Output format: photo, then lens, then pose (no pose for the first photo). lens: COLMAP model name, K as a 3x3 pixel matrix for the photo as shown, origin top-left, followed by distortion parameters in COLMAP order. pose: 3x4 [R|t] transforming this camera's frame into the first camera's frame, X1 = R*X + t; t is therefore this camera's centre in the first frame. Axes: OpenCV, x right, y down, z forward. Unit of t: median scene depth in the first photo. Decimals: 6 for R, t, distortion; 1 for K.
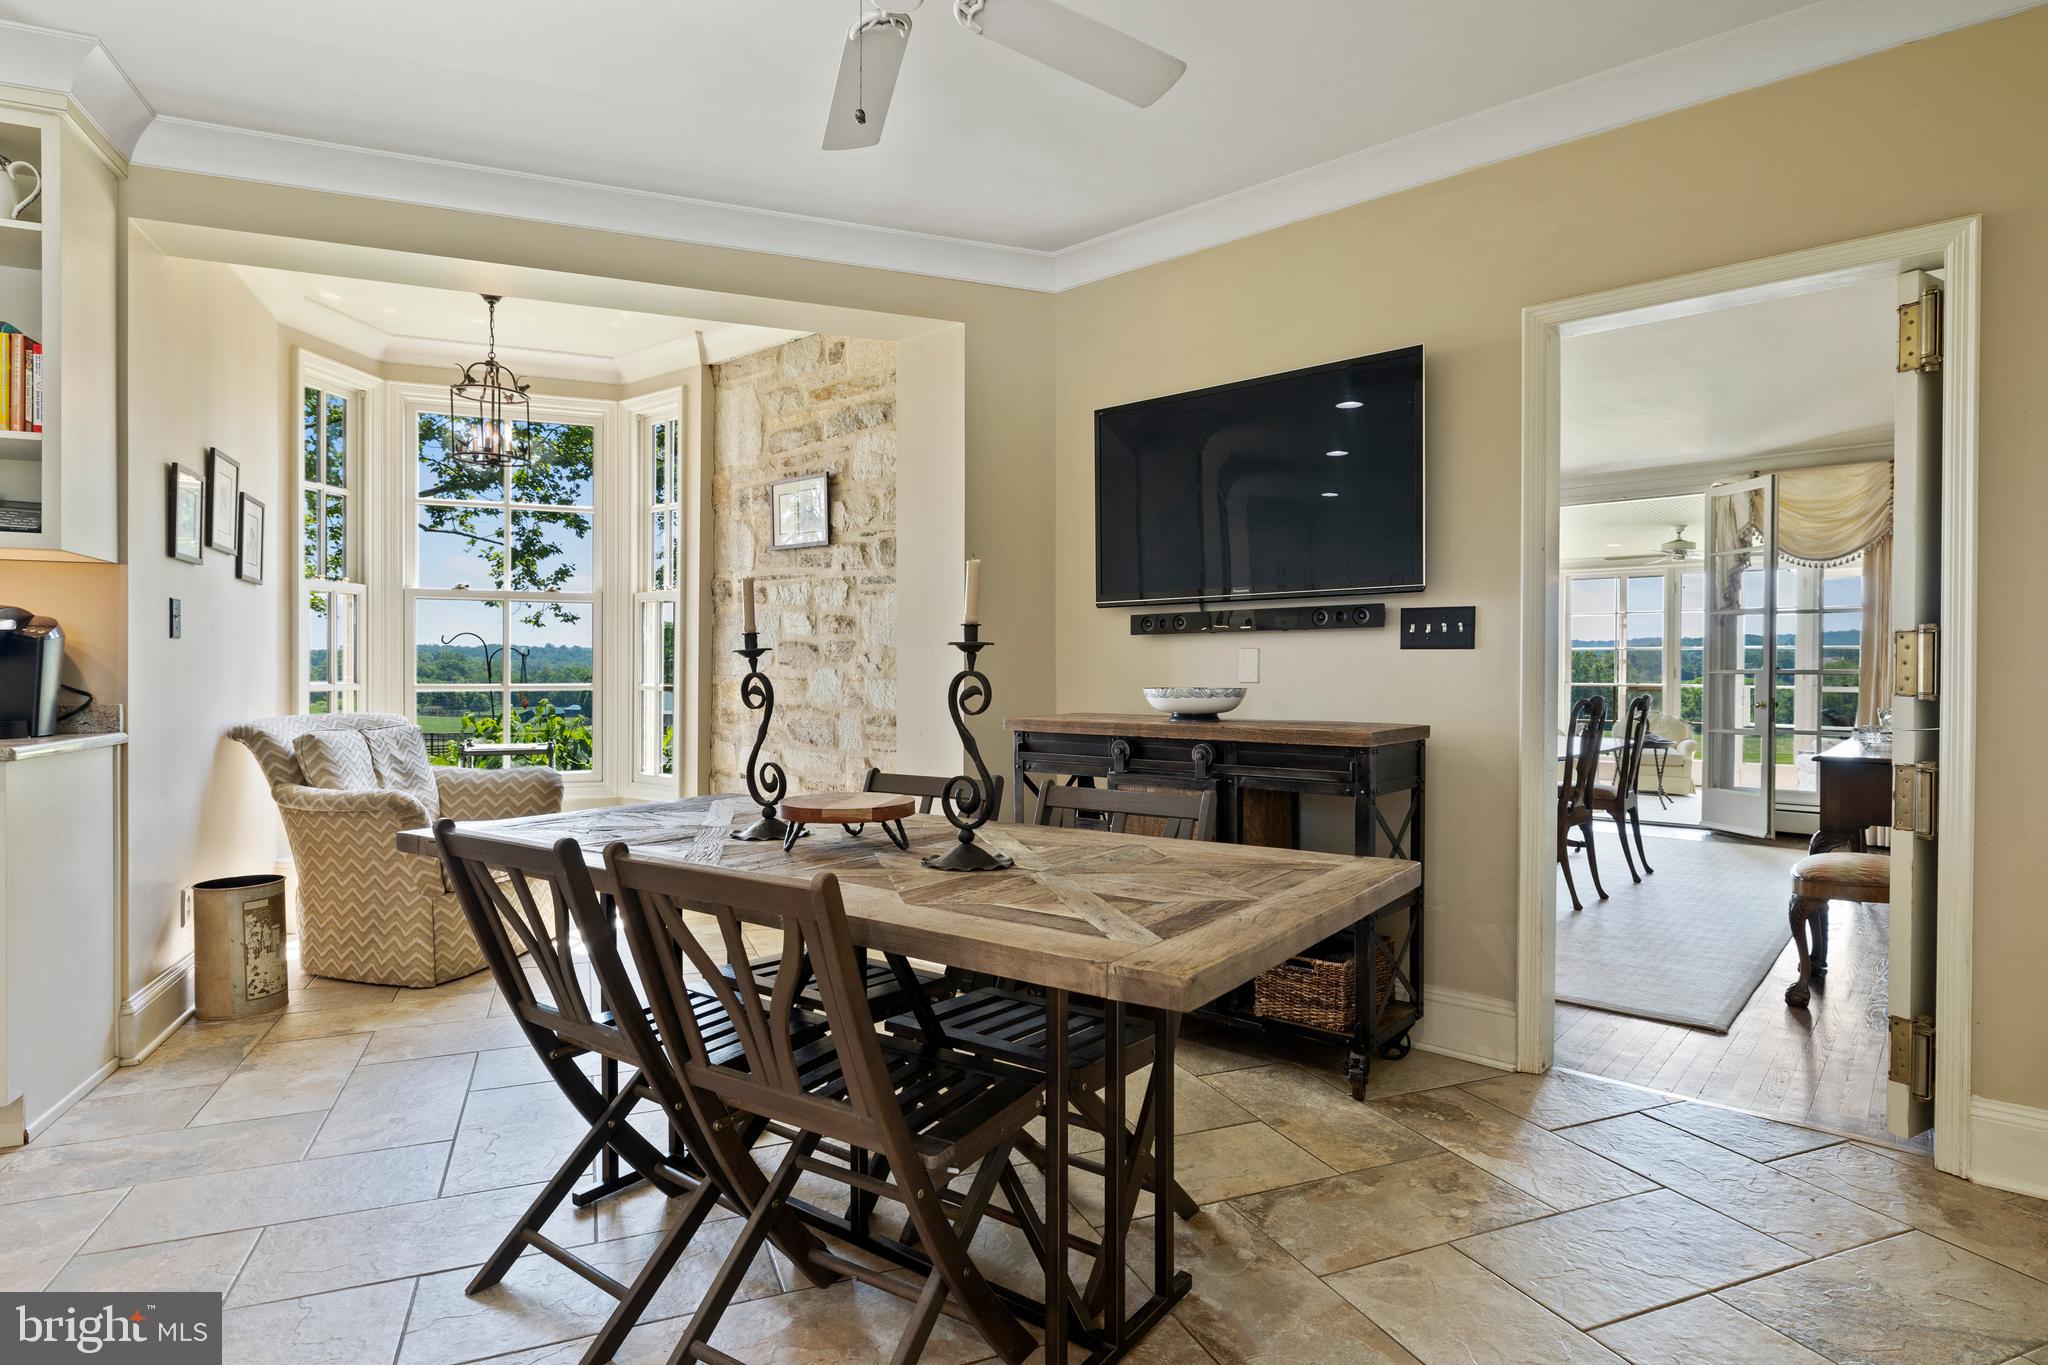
lens RADIAL K [[1075.0, 0, 1012.4], [0, 1075.0, 680.6], [0, 0, 1]] dist [0.000752, -0.000155]
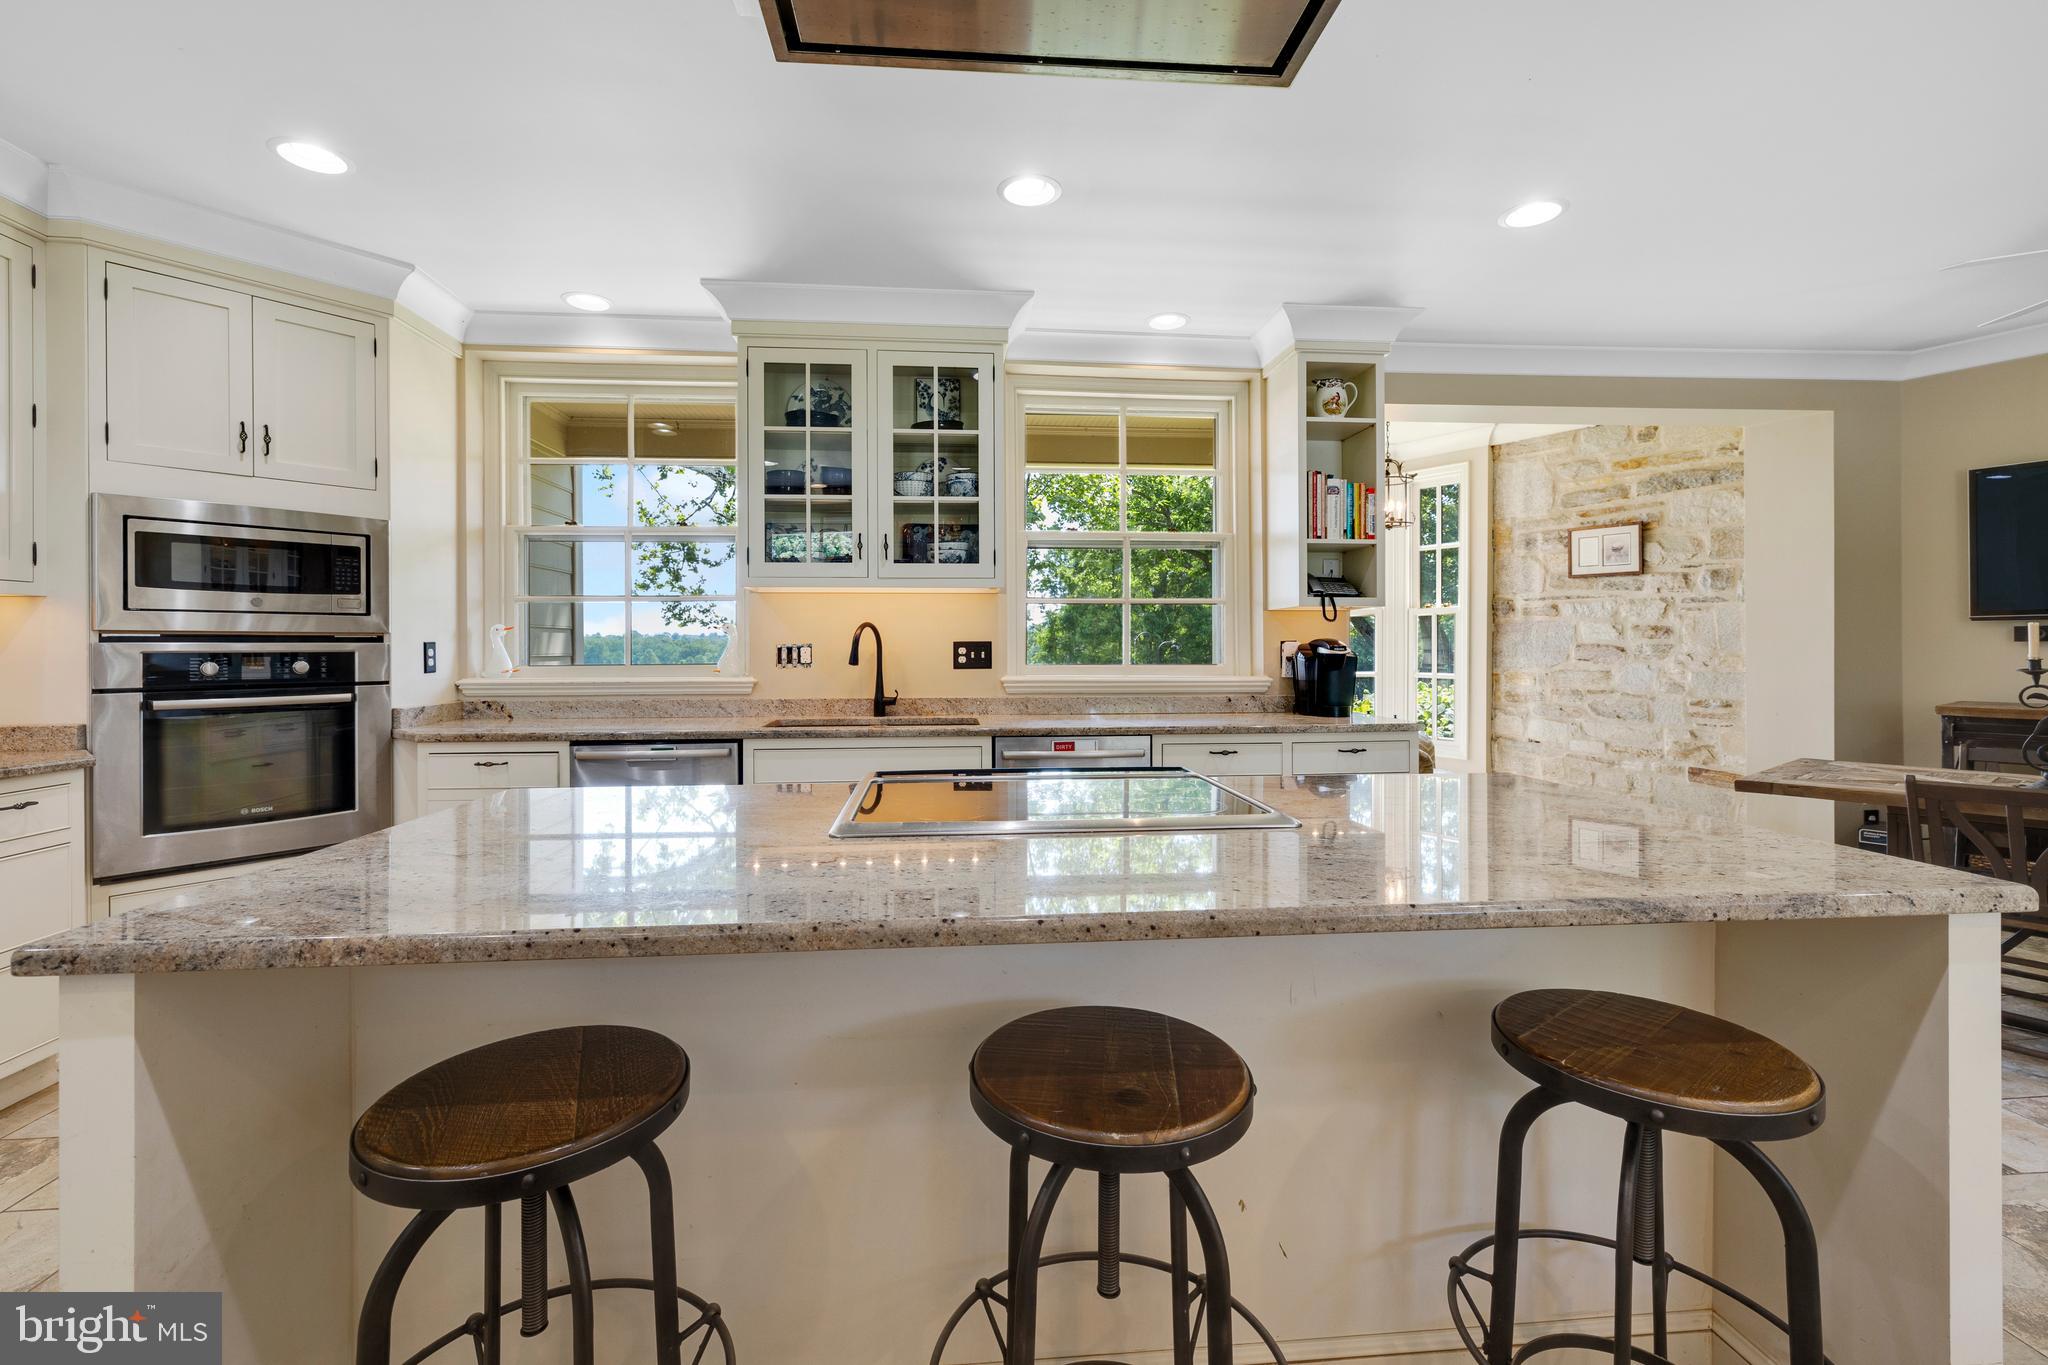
lens RADIAL K [[875.8, 0, 1017.5], [0, 875.8, 651.3], [0, 0, 1]] dist [-0.000124, -0.000061]
pose [[0.958957, -0.008327, -0.283430, -0.642051], [0.007500, 0.999964, -0.004005, -0.030348], [0.283453, 0.001715, 0.958985, -0.309022]]
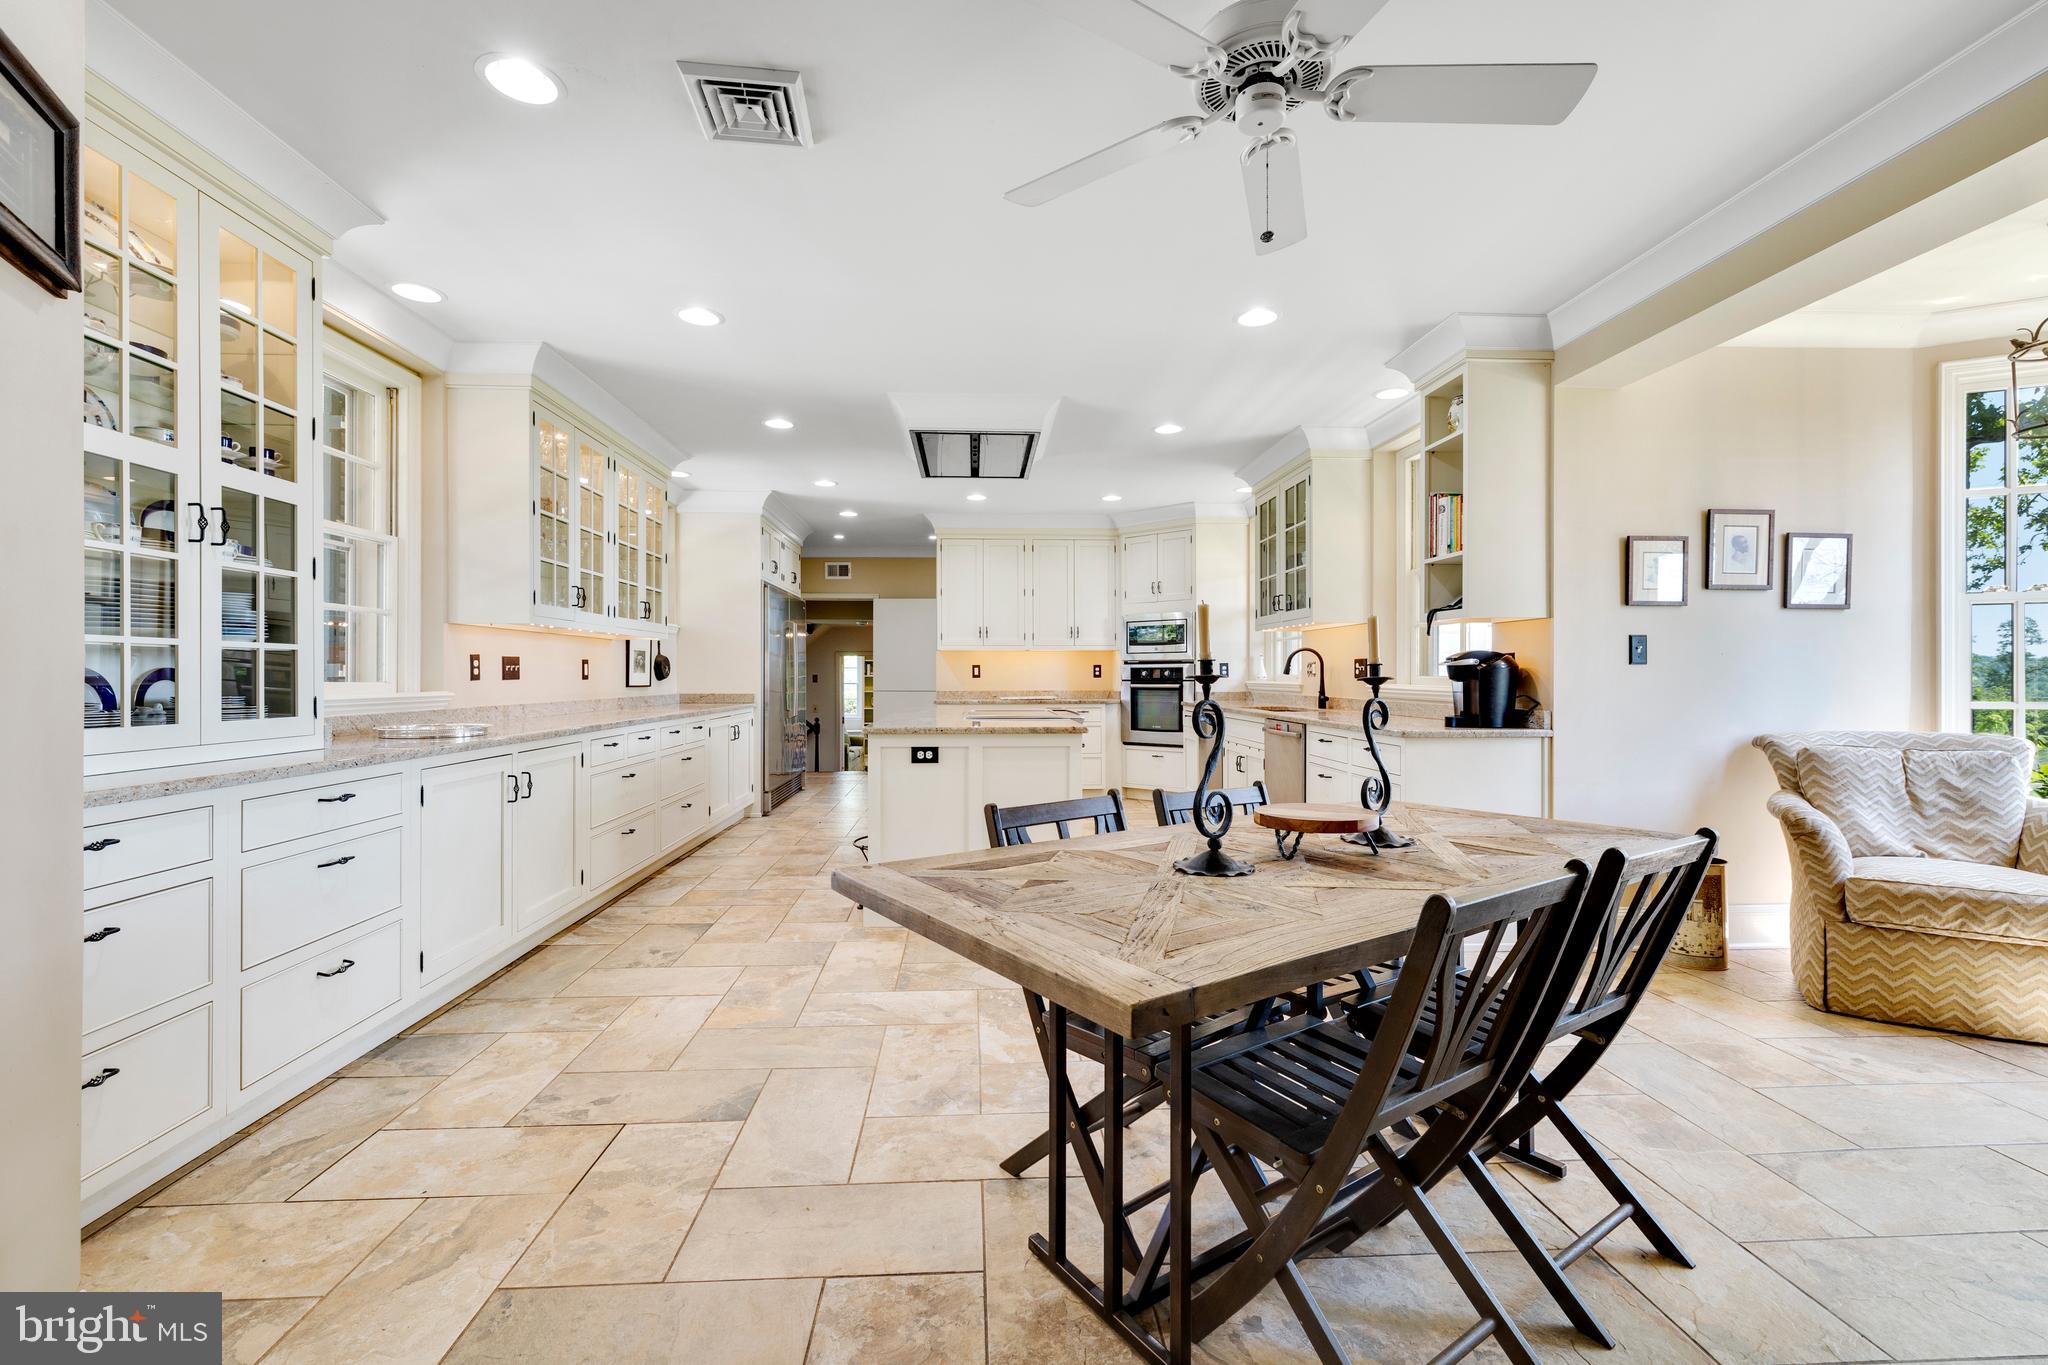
lens RADIAL K [[863.5, 0, 1017.1], [0, 863.5, 674.2], [0, 0, 1]] dist [0.001849, -0.000073]
pose [[-0.316191, -0.006474, -0.948674, 0.380469], [-0.006432, 0.999968, -0.004681, -0.013101], [0.948674, 0.004622, -0.316222, 0.463038]]
